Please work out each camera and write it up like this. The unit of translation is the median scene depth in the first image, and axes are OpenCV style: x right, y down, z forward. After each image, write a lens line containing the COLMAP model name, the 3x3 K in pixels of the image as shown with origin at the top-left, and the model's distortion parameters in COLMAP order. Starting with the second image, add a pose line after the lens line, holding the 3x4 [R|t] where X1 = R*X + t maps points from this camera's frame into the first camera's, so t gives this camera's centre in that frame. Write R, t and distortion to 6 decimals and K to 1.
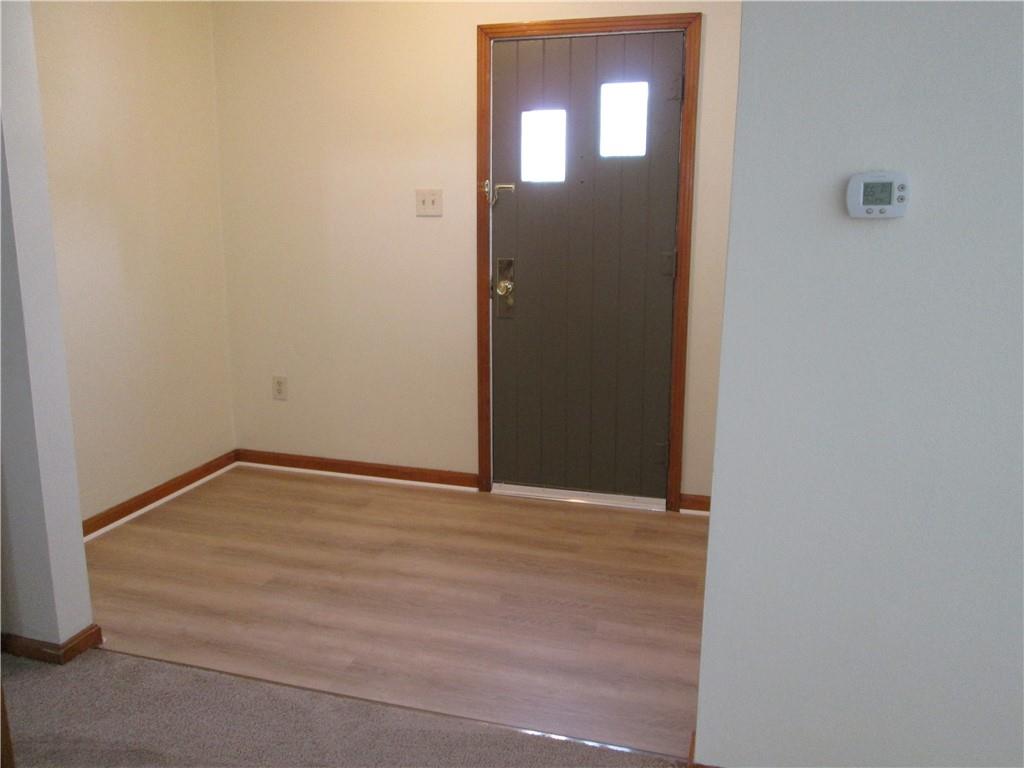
lens RADIAL K [[850.8, 0, 509.7], [0, 850.8, 387.4], [0, 0, 1]] dist [-0.035371, -0.004050]
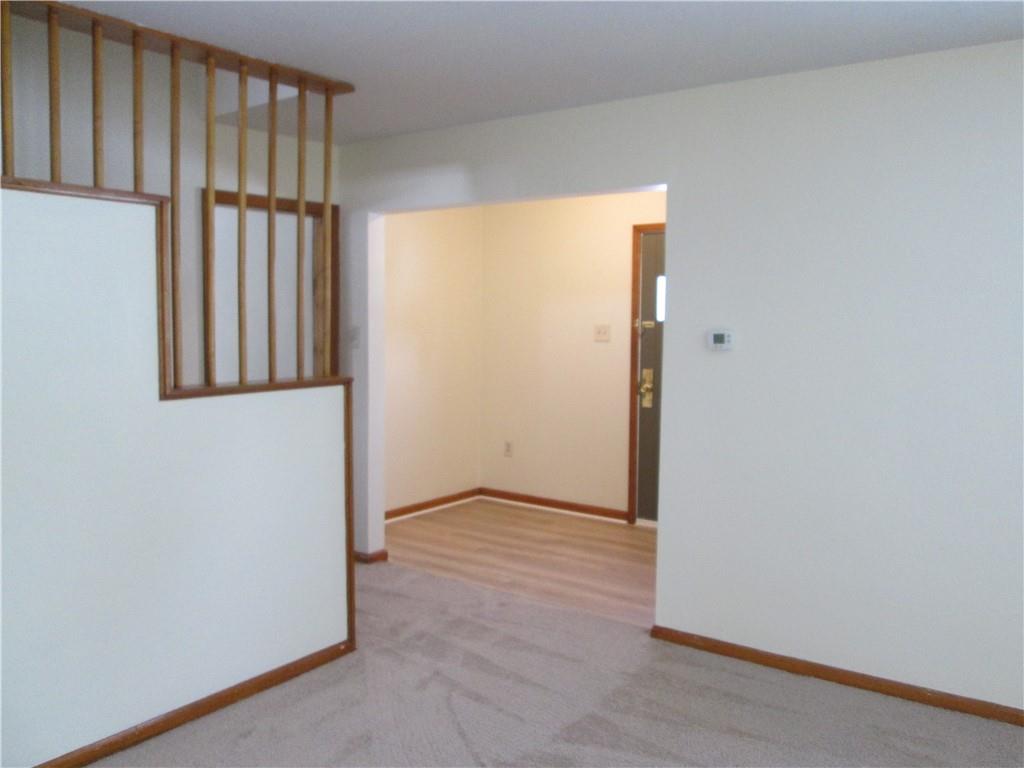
lens RADIAL K [[850.8, 0, 515.4], [0, 850.8, 381.6], [0, 0, 1]] dist [-0.035371, -0.004050]
pose [[0.942192, 0.028053, -0.333896, 0.309559], [-0.074652, 0.989018, -0.127558, 0.093467], [0.326651, 0.145111, 0.933939, -0.563127]]
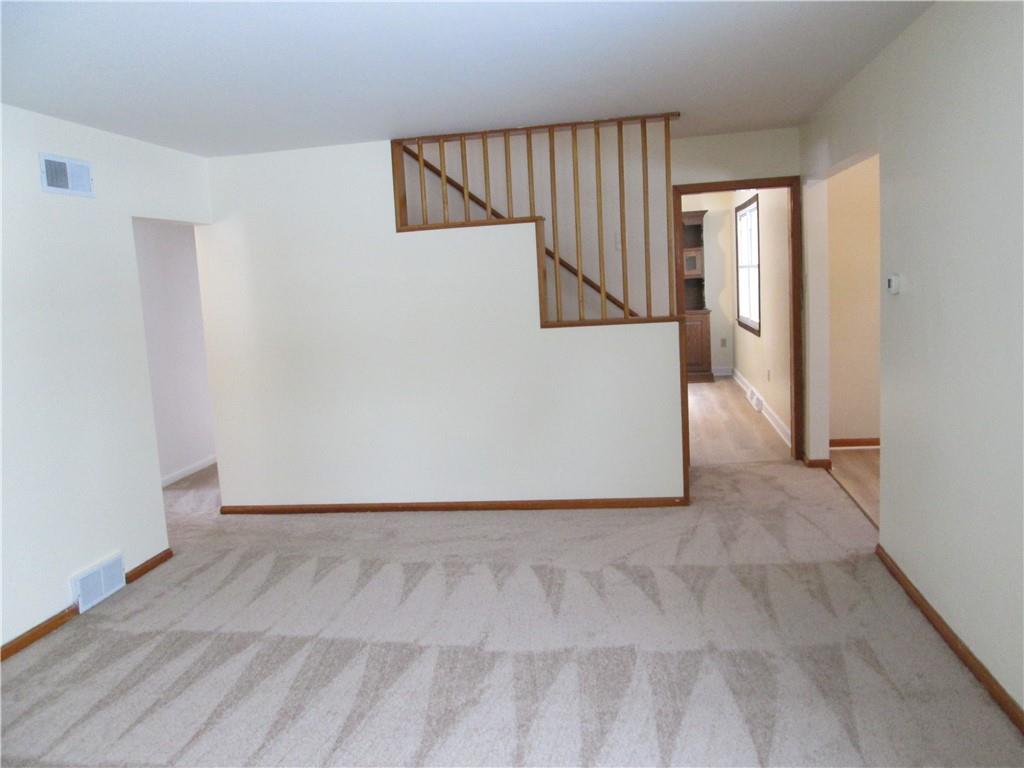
lens RADIAL K [[850.8, 0, 512.1], [0, 850.8, 385.3], [0, 0, 1]] dist [-0.035371, -0.004050]
pose [[0.135297, 0.118148, -0.983736, 1.196944], [-0.153932, 0.983316, 0.096926, -0.005658], [0.978775, 0.138314, 0.151227, -0.173505]]
